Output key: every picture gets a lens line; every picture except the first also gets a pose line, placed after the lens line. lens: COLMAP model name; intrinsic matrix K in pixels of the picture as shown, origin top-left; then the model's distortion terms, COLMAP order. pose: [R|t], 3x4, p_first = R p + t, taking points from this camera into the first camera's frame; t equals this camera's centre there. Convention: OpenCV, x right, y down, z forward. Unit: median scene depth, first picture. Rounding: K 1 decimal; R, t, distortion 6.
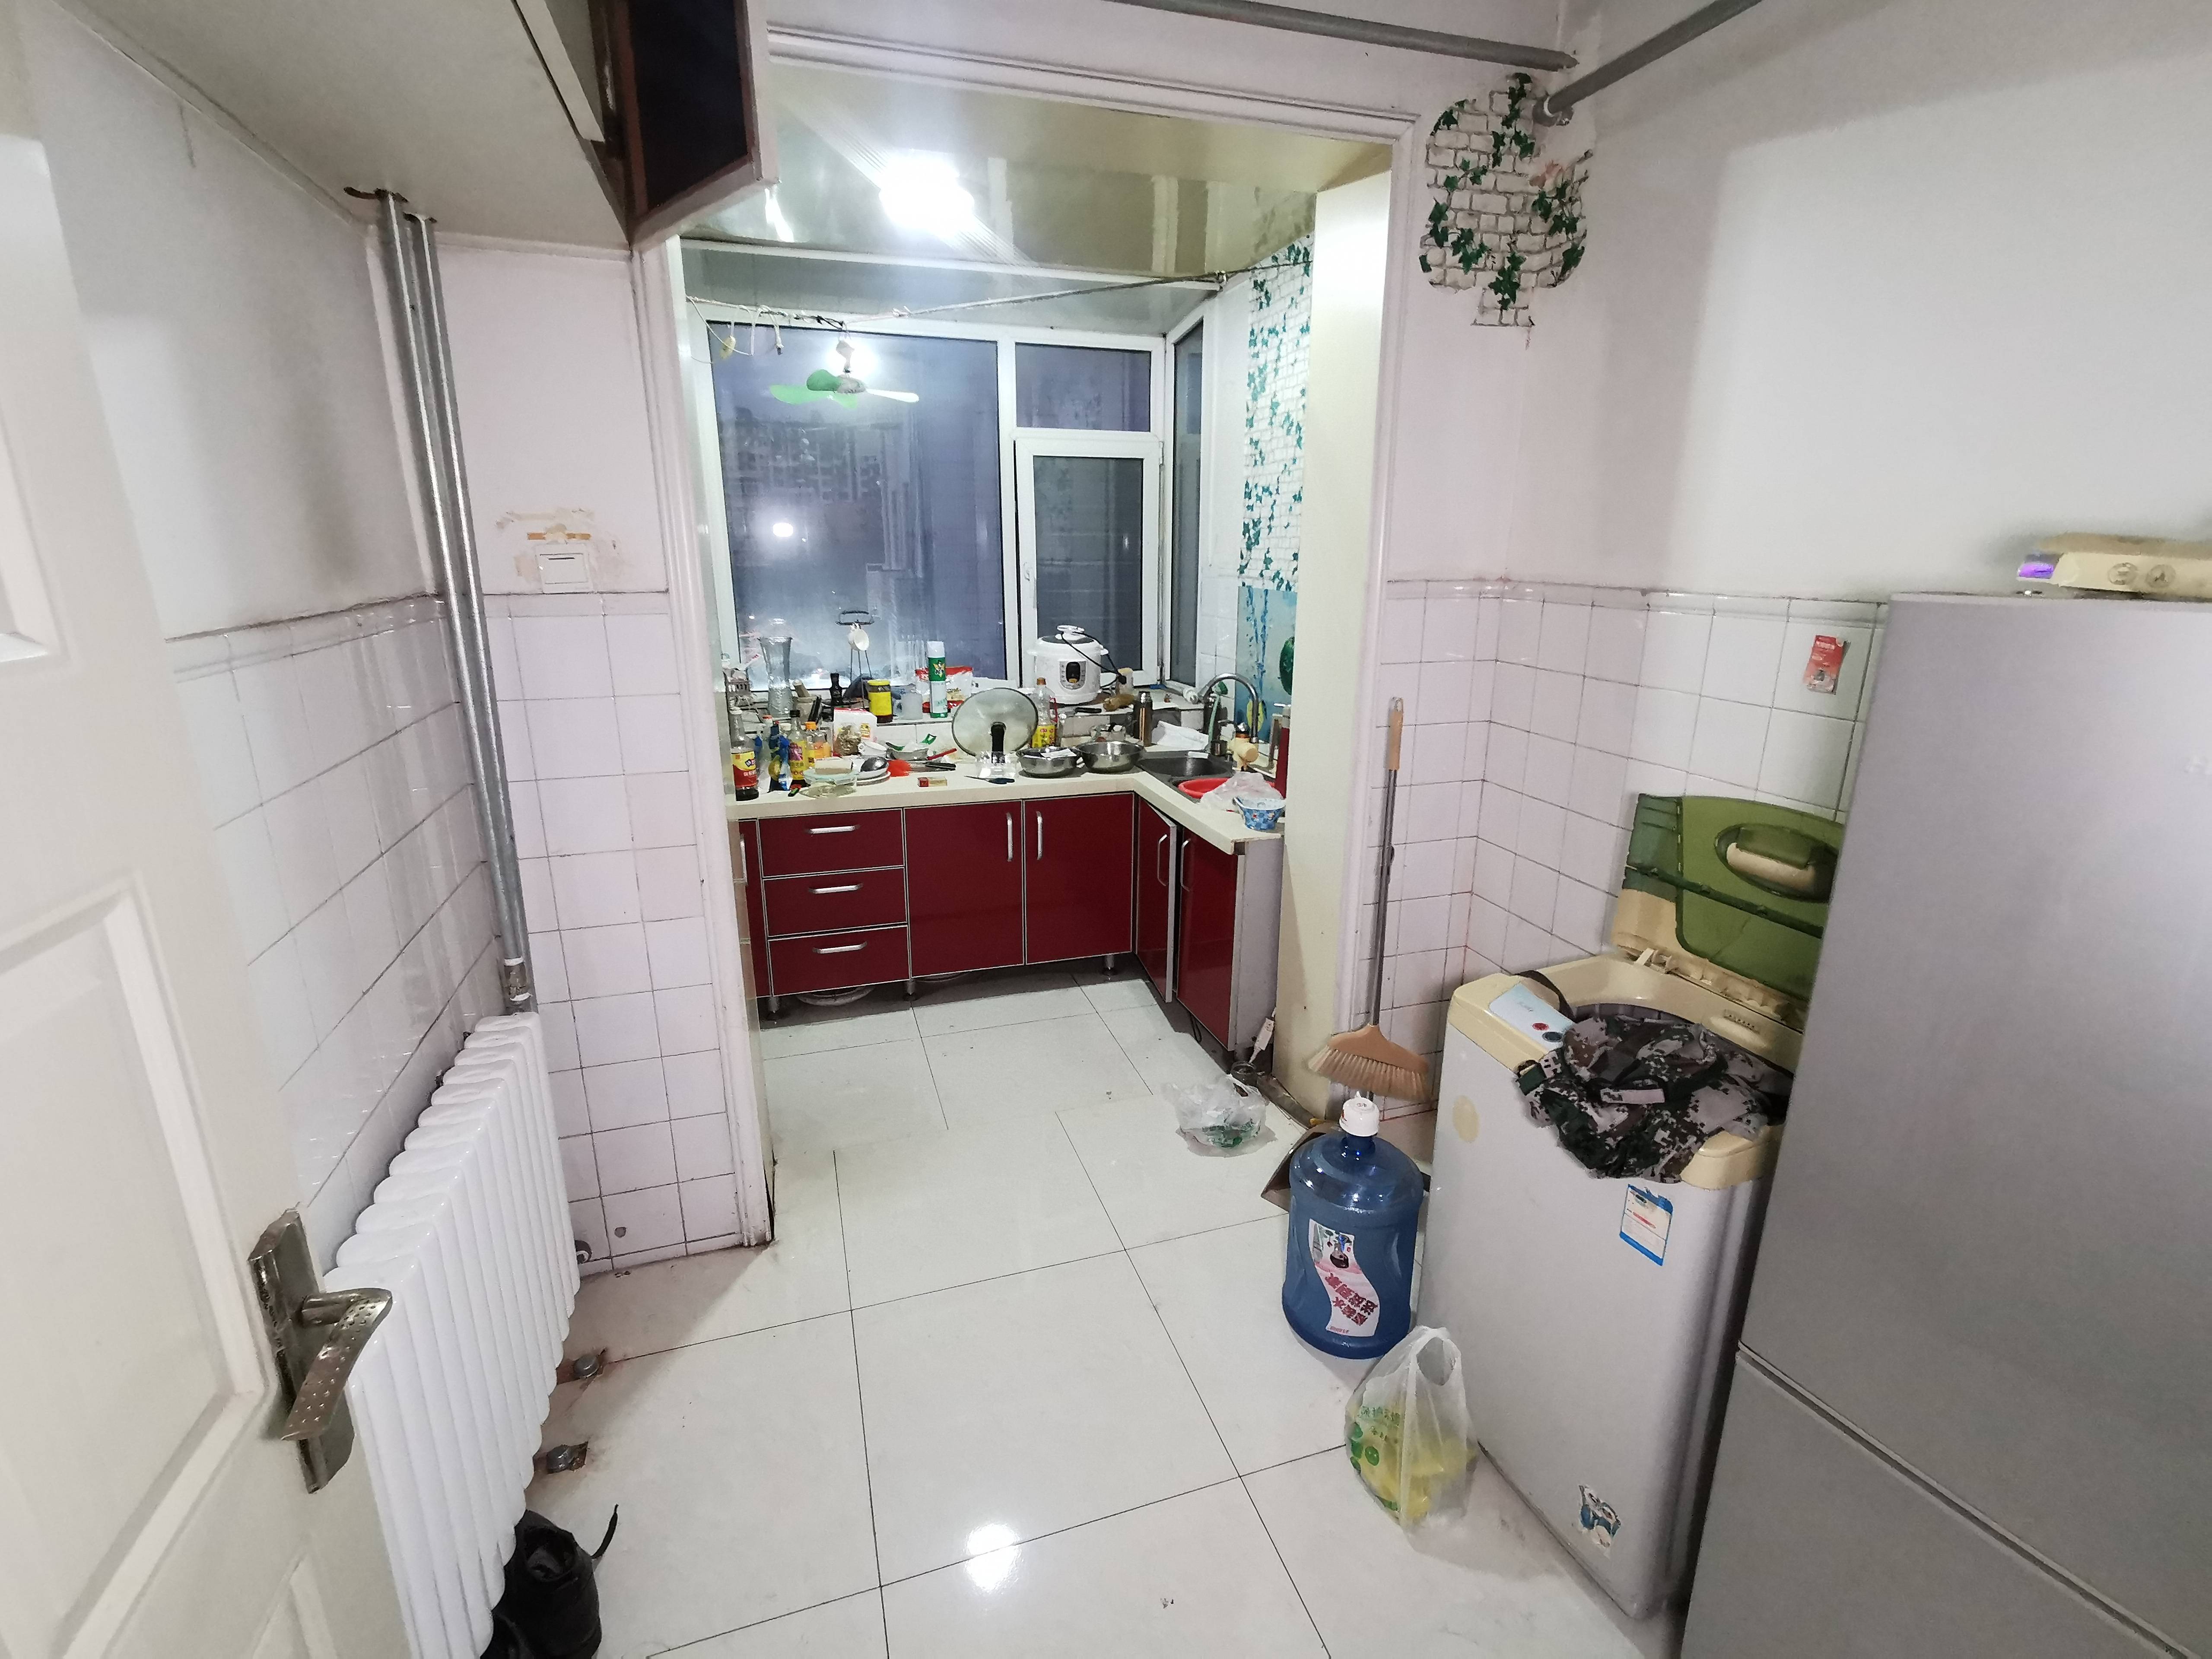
lens RADIAL K [[1025.8, 0, 1101.4], [0, 1025.8, 828.0], [0, 0, 1]] dist [-0.003998, 0.010541]
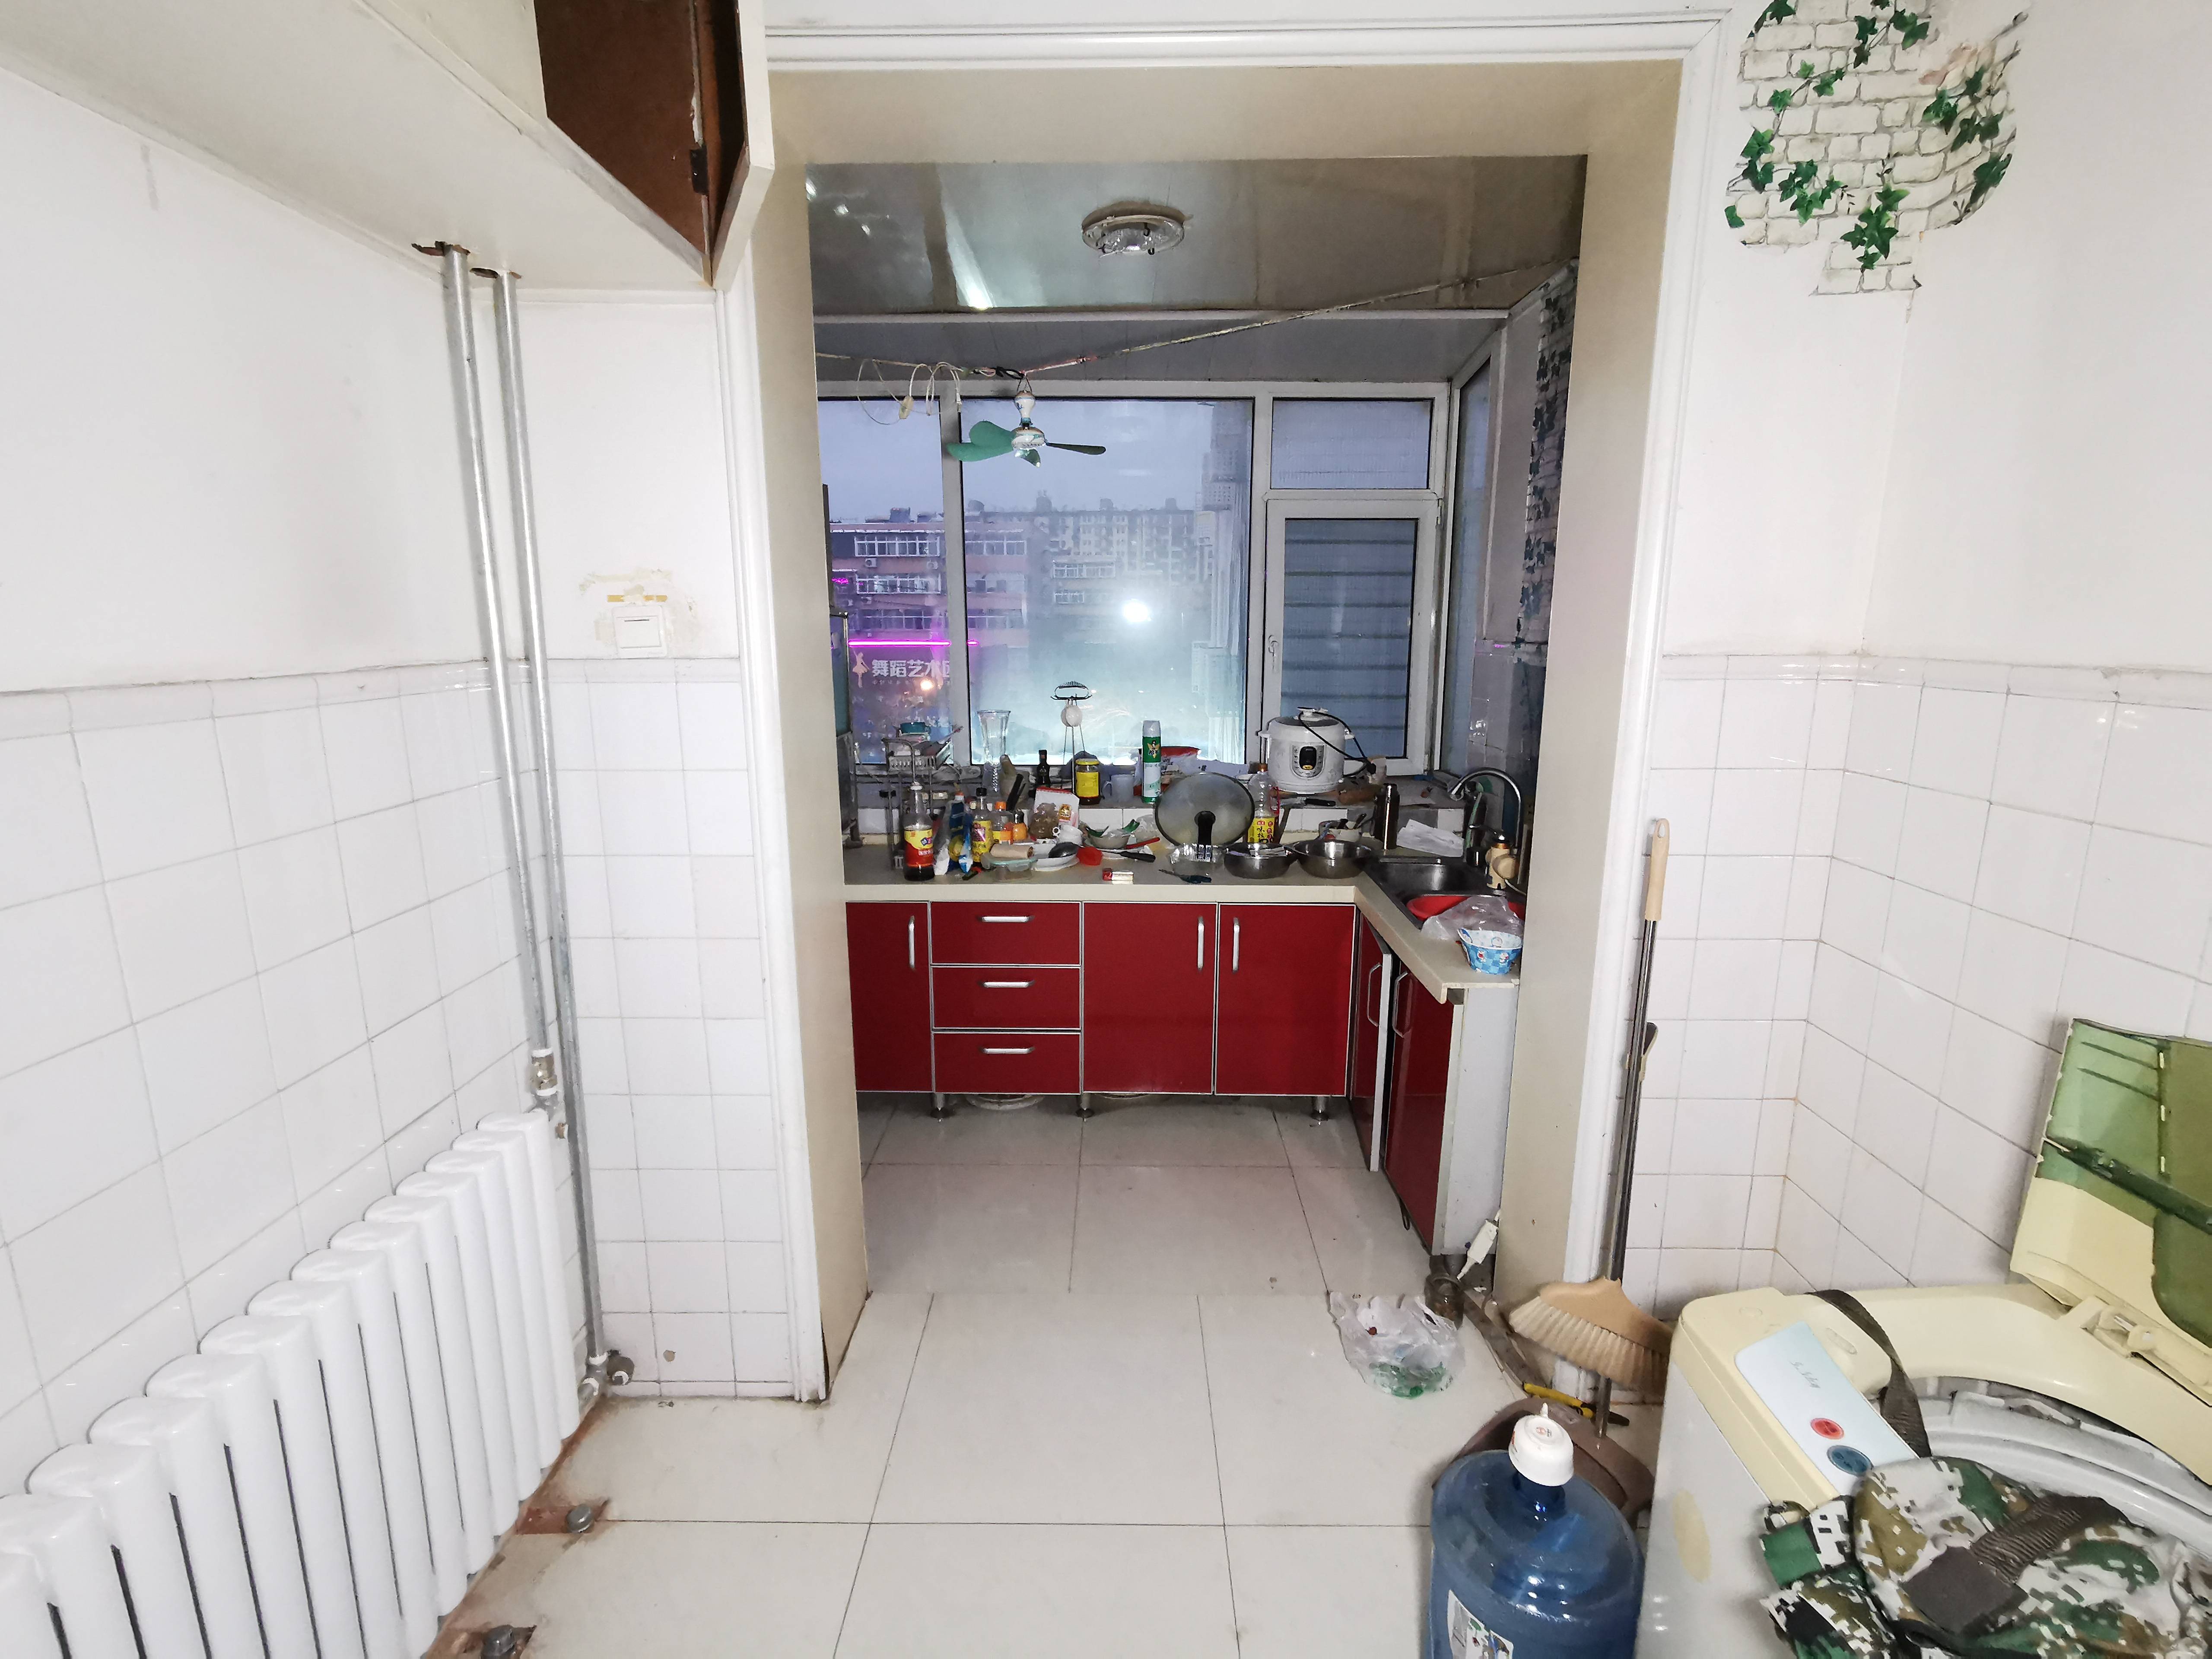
lens RADIAL K [[1025.8, 0, 1096.6], [0, 1025.8, 824.7], [0, 0, 1]] dist [-0.003998, 0.010541]
pose [[0.947122, 0.060197, -0.315176, 0.144261], [-0.083919, 0.994528, -0.062229, -0.046943], [0.309705, 0.085388, 0.946991, 0.218250]]
